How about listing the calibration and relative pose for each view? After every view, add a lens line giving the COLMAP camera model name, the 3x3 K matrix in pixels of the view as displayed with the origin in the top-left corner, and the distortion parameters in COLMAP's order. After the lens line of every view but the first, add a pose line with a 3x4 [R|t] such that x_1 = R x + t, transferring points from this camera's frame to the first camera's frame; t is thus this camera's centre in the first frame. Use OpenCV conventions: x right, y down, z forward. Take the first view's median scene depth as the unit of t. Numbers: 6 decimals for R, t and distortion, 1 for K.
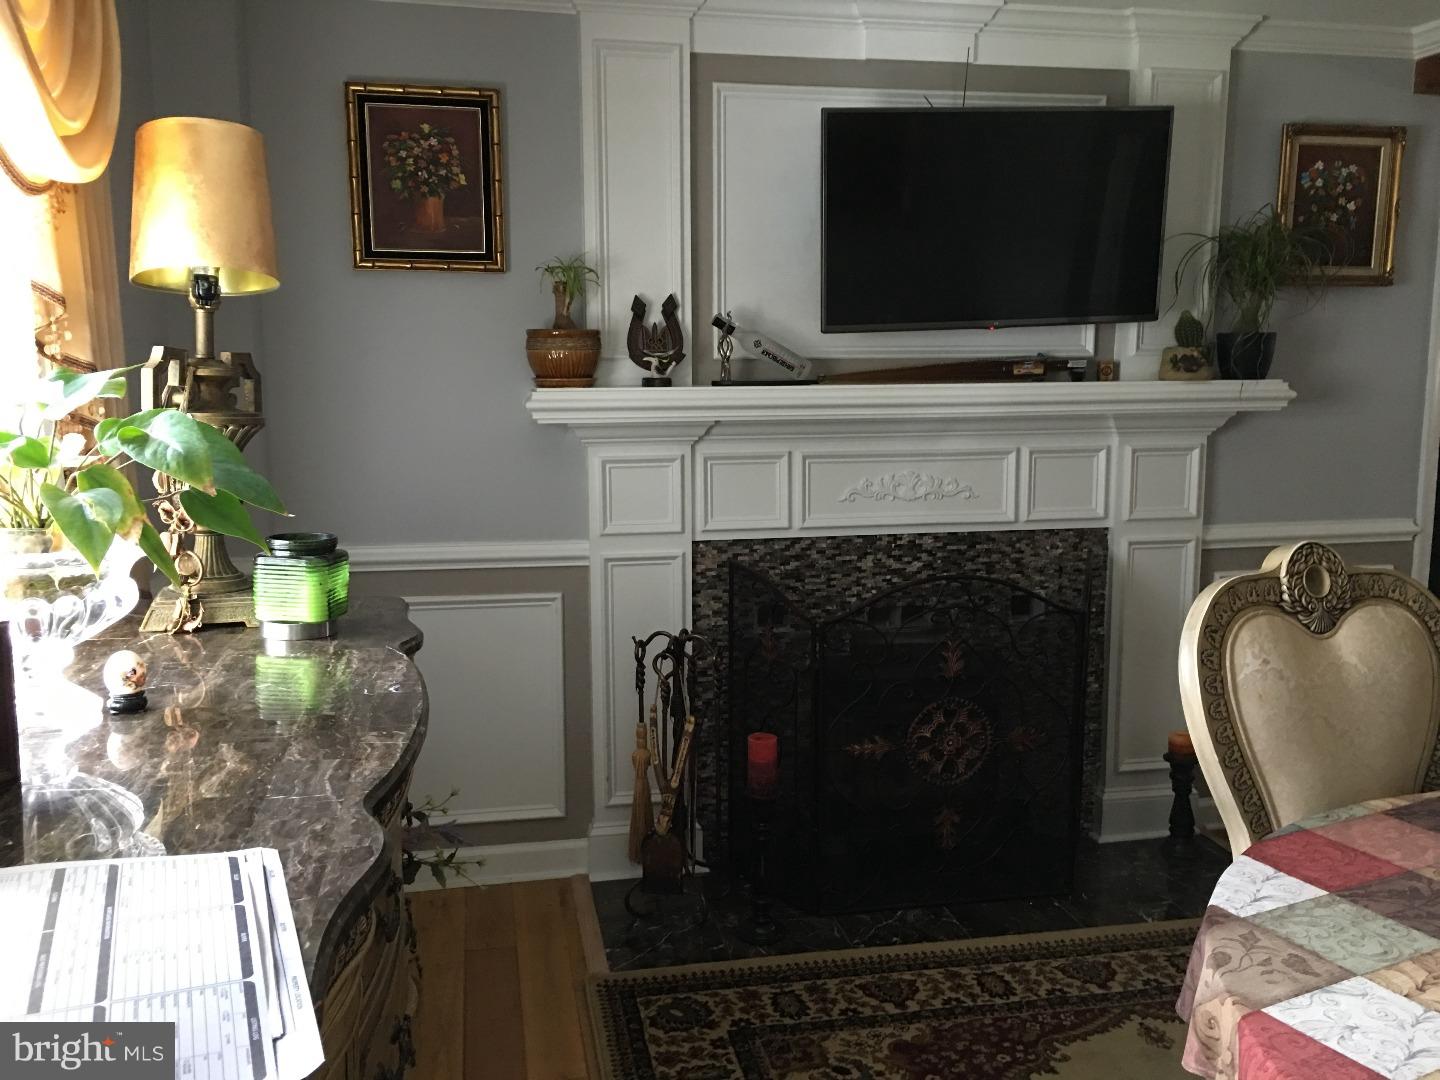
lens RADIAL K [[1231.7, 0, 717.8], [0, 1231.7, 546.0], [0, 0, 1]] dist [0.065017, -0.093920]
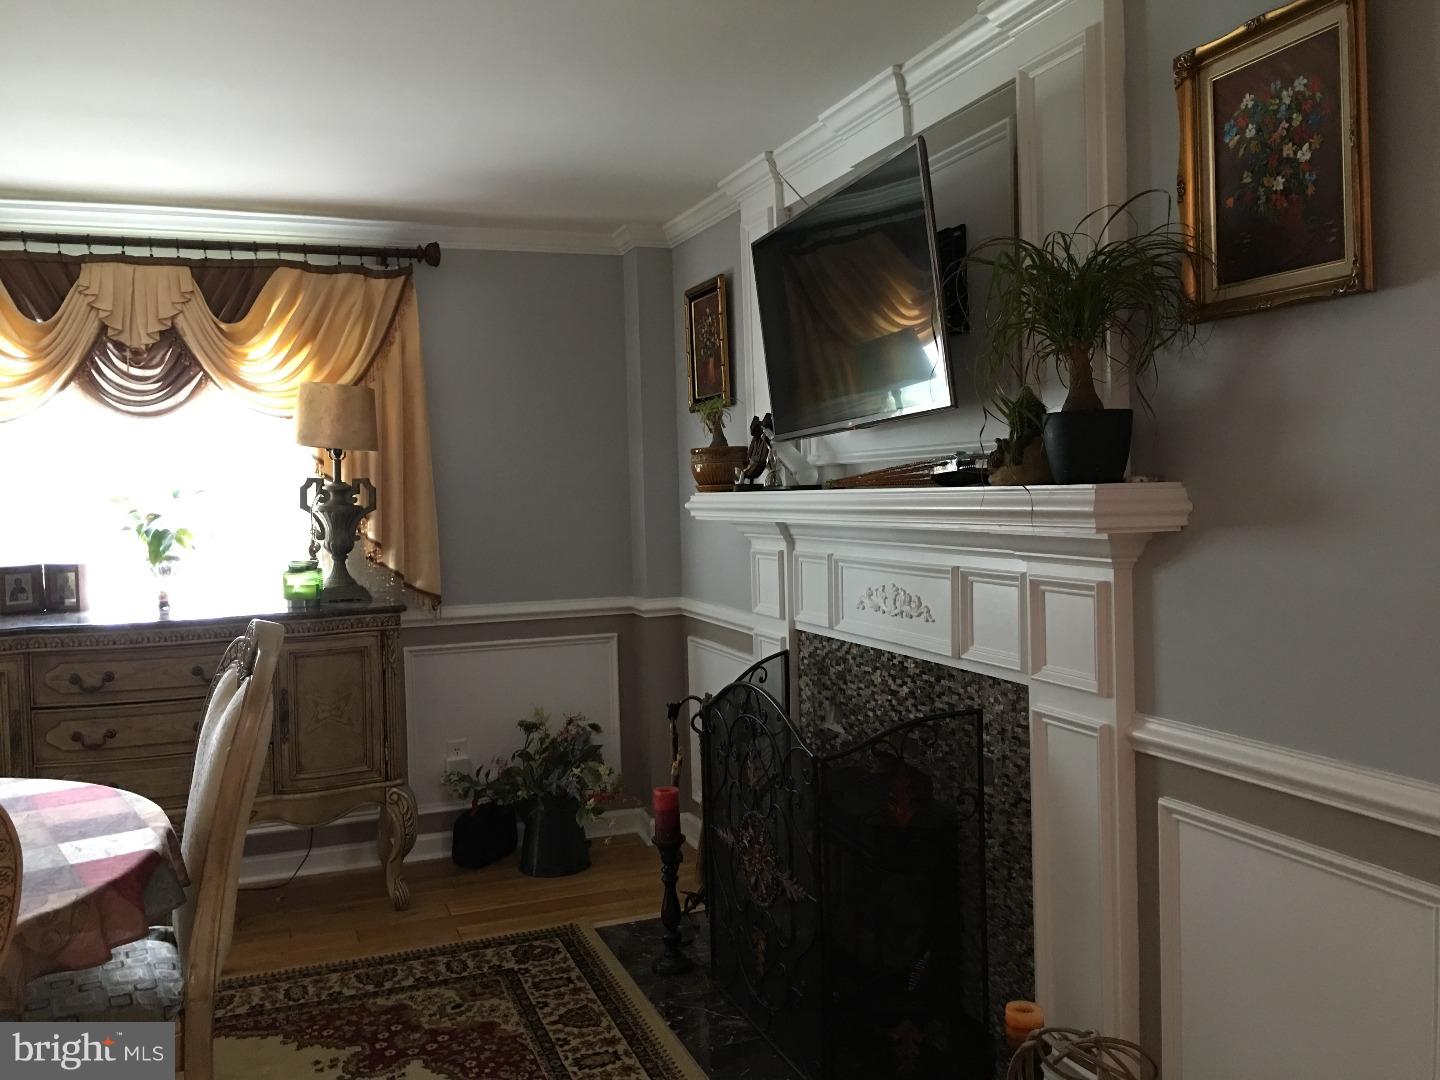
lens RADIAL K [[1231.7, 0, 716.9], [0, 1231.7, 533.9], [0, 0, 1]] dist [0.065017, -0.093920]
pose [[0.156116, 0.036930, -0.987048, 1.022273], [-0.120757, 0.992518, 0.018035, -0.096838], [0.980329, 0.116377, 0.159407, 0.714486]]
